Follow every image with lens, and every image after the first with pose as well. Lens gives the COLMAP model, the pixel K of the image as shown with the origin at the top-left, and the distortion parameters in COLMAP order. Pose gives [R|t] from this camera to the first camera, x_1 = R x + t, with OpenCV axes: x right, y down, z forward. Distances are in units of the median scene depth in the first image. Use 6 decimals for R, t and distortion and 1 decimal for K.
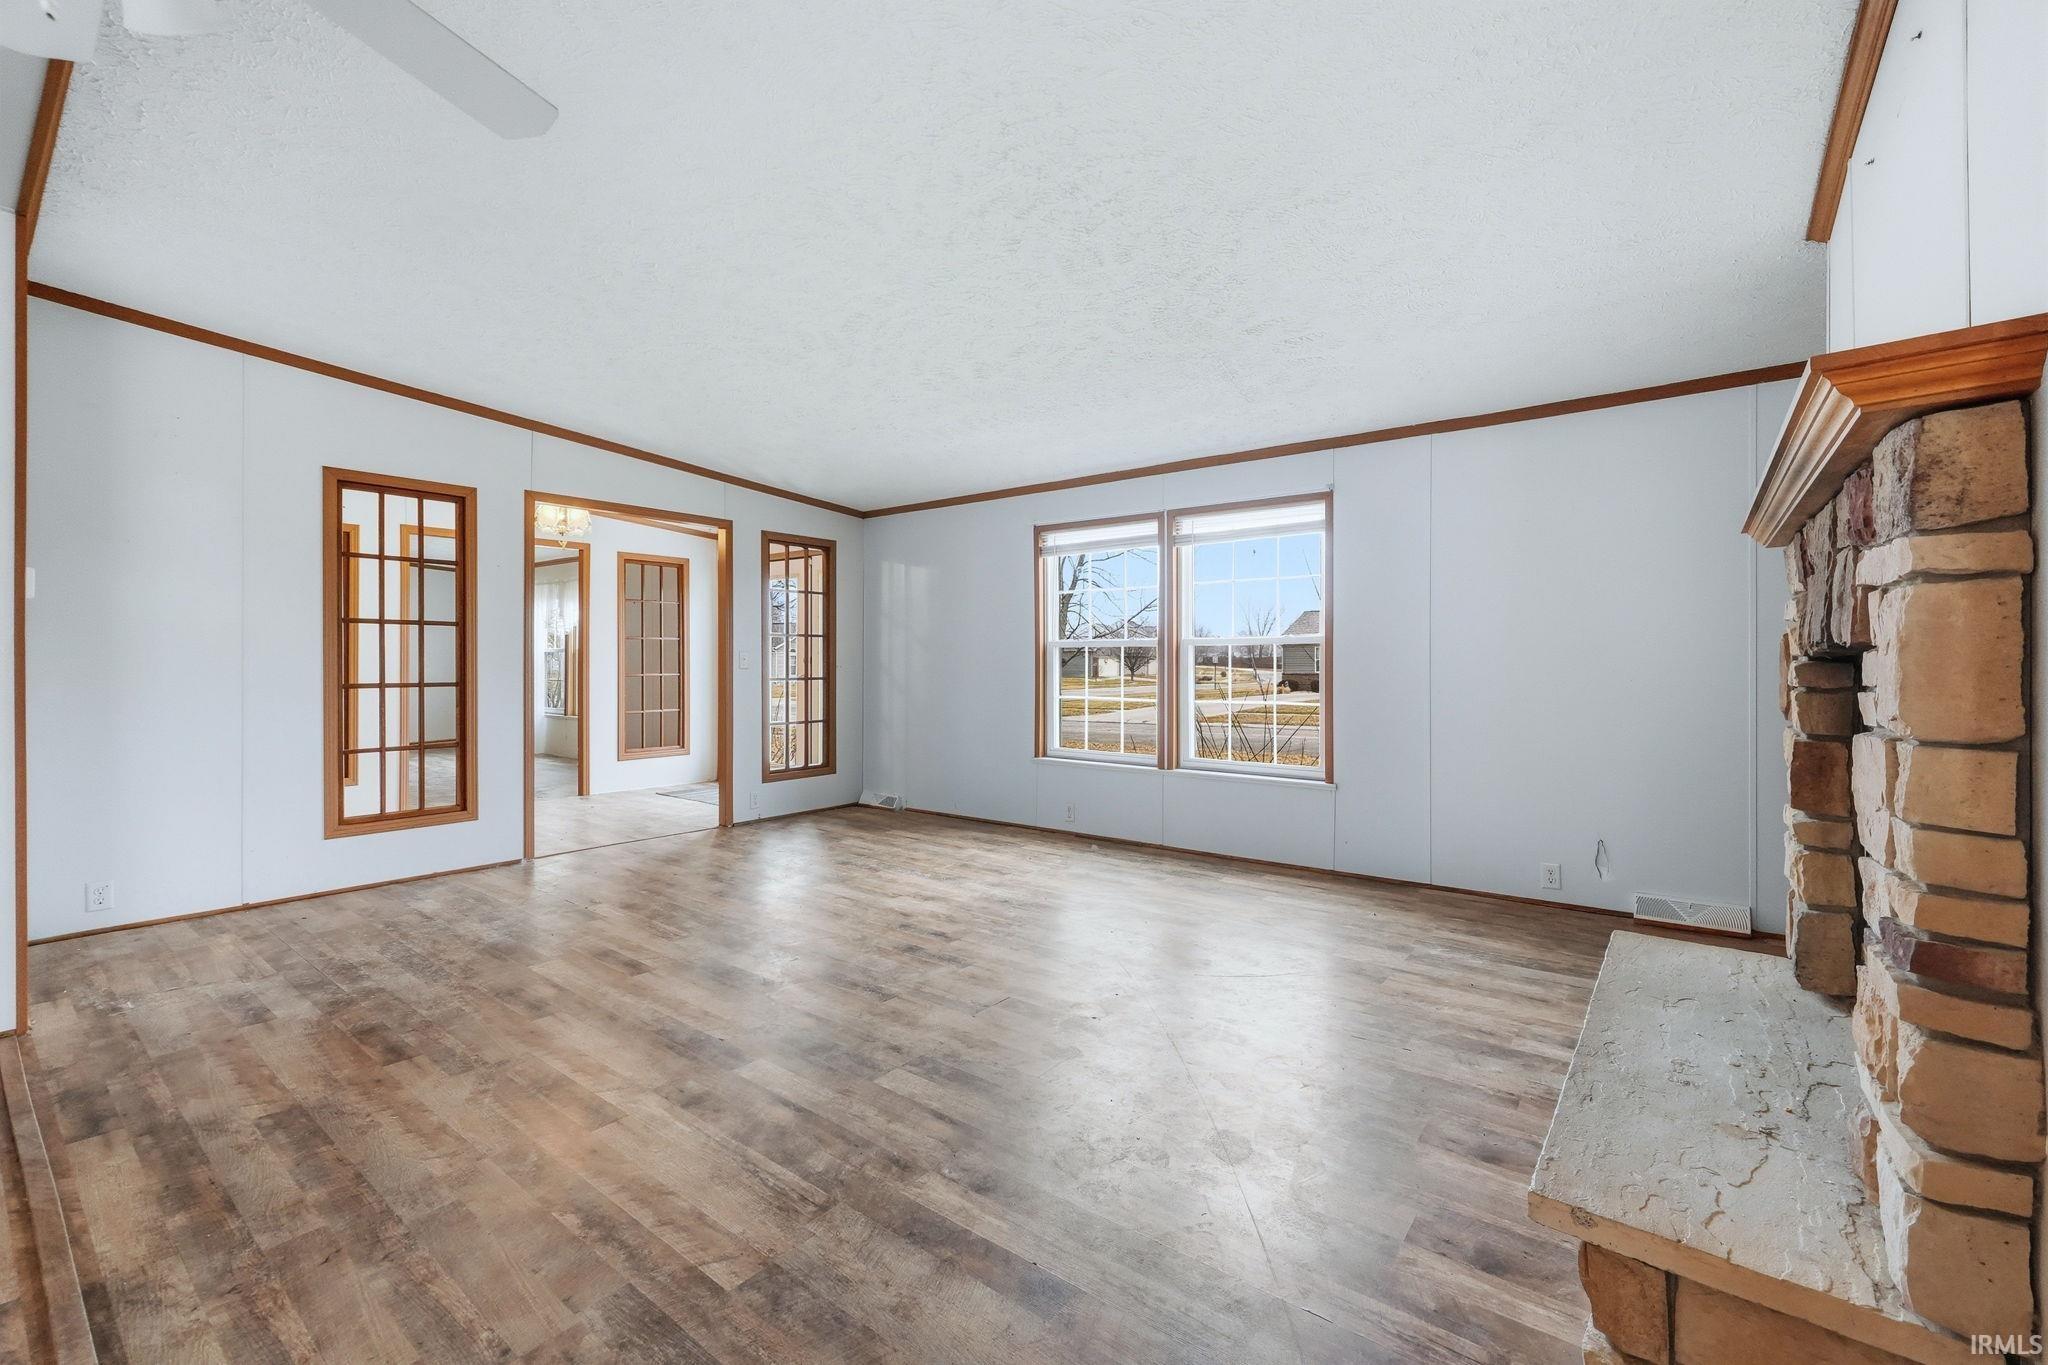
lens RADIAL K [[857.2, 0, 1018.6], [0, 857.2, 661.4], [0, 0, 1]] dist [-0.000912, -0.001130]
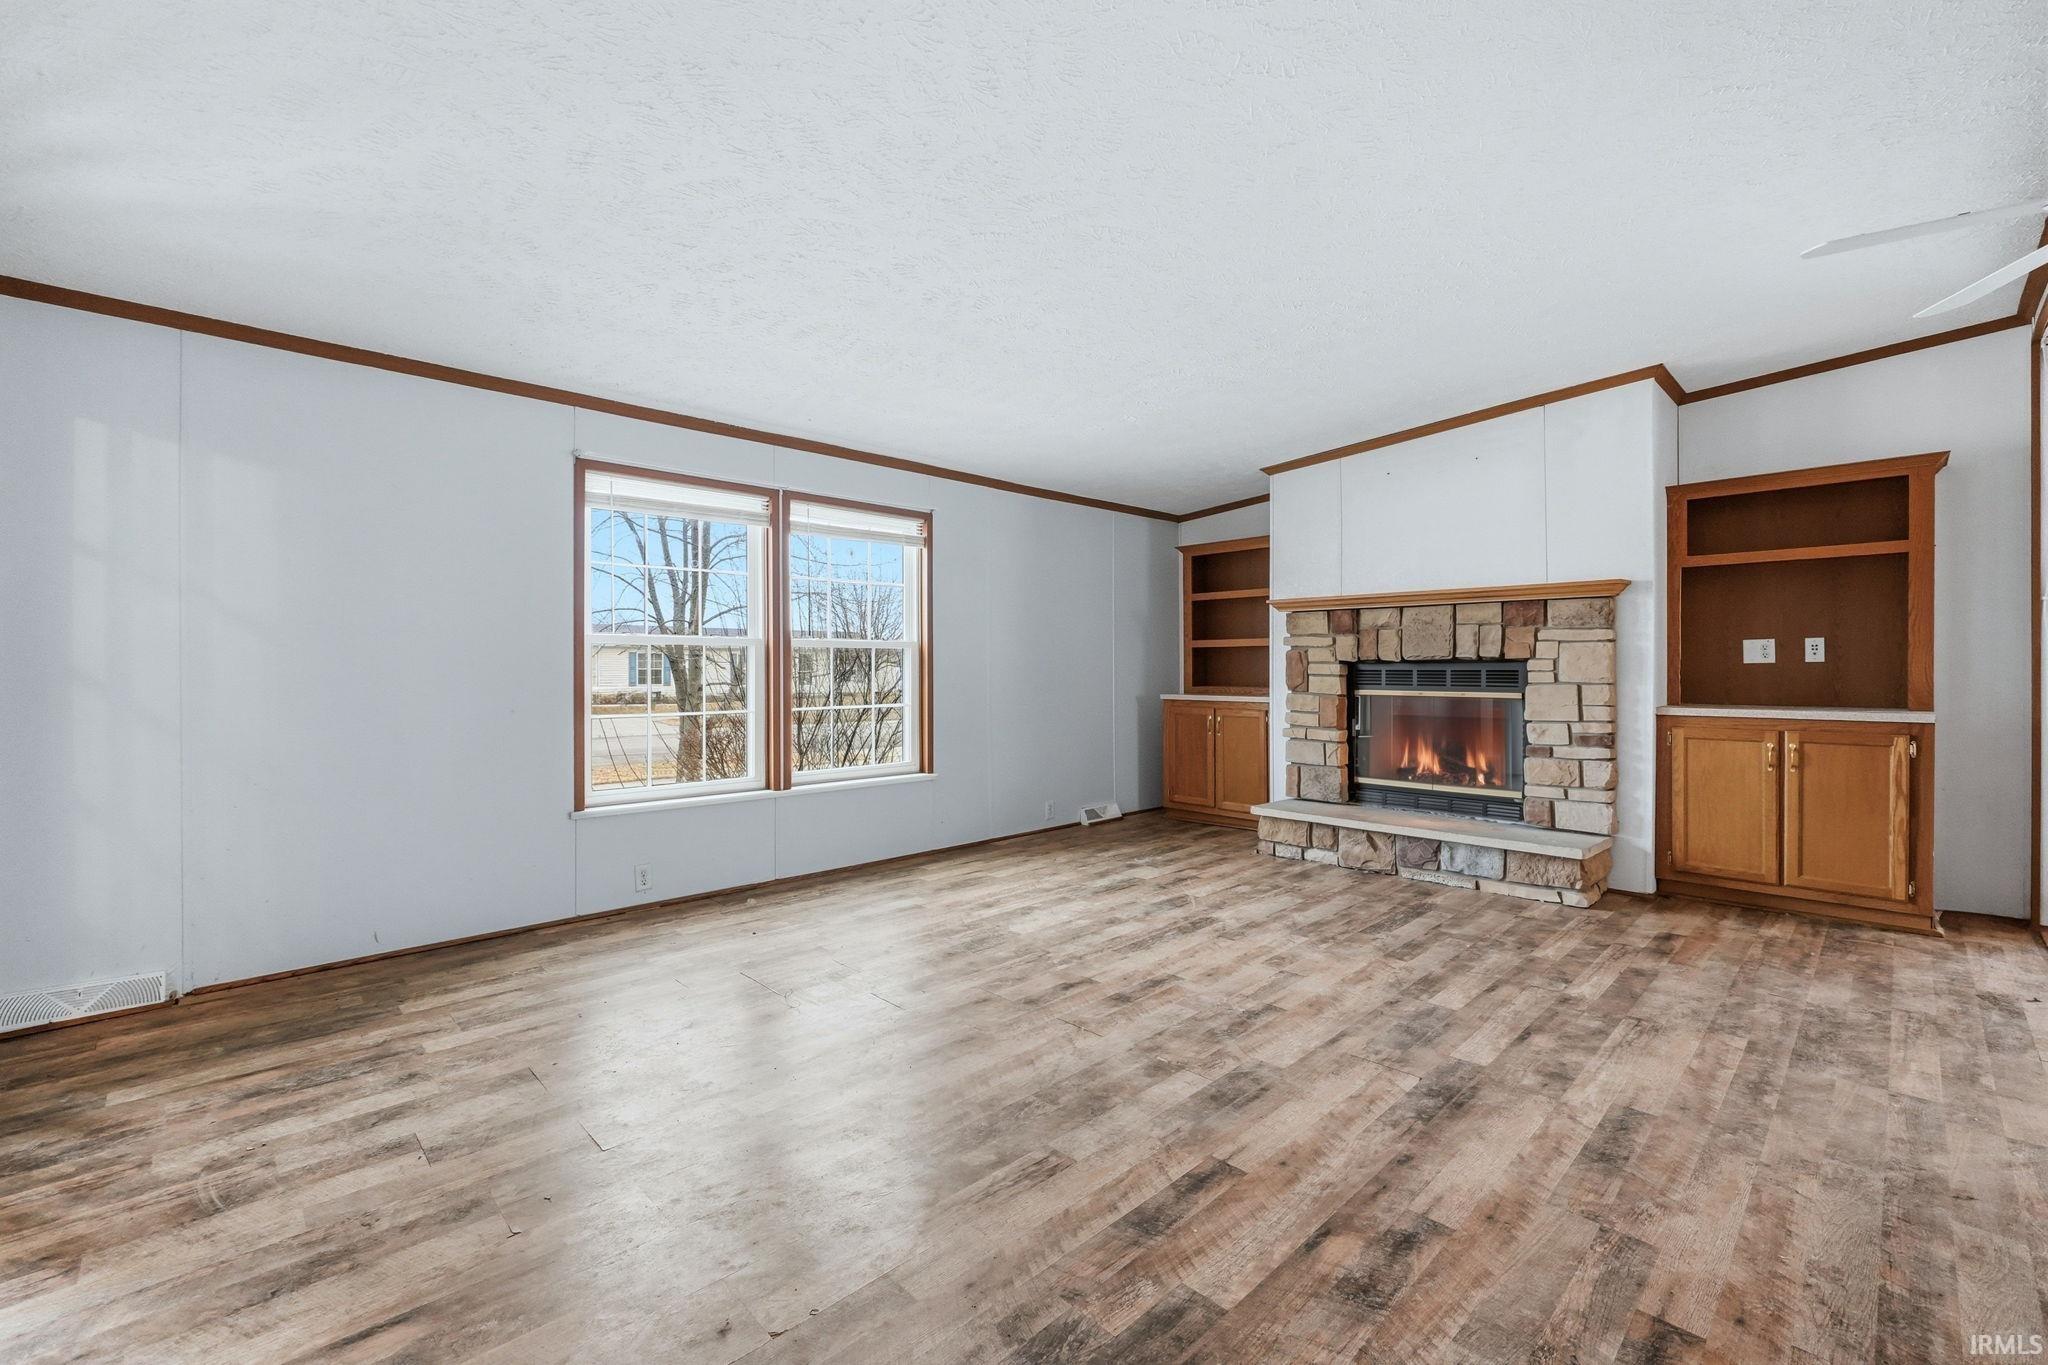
lens RADIAL K [[854.7, 0, 1021.4], [0, 854.7, 674.0], [0, 0, 1]] dist [-0.003022, 0.000303]
pose [[0.140735, -0.008543, 0.990010, -0.847080], [0.002518, 0.999963, 0.008271, 0.003430], [-0.990044, 0.001328, 0.140751, 0.844461]]
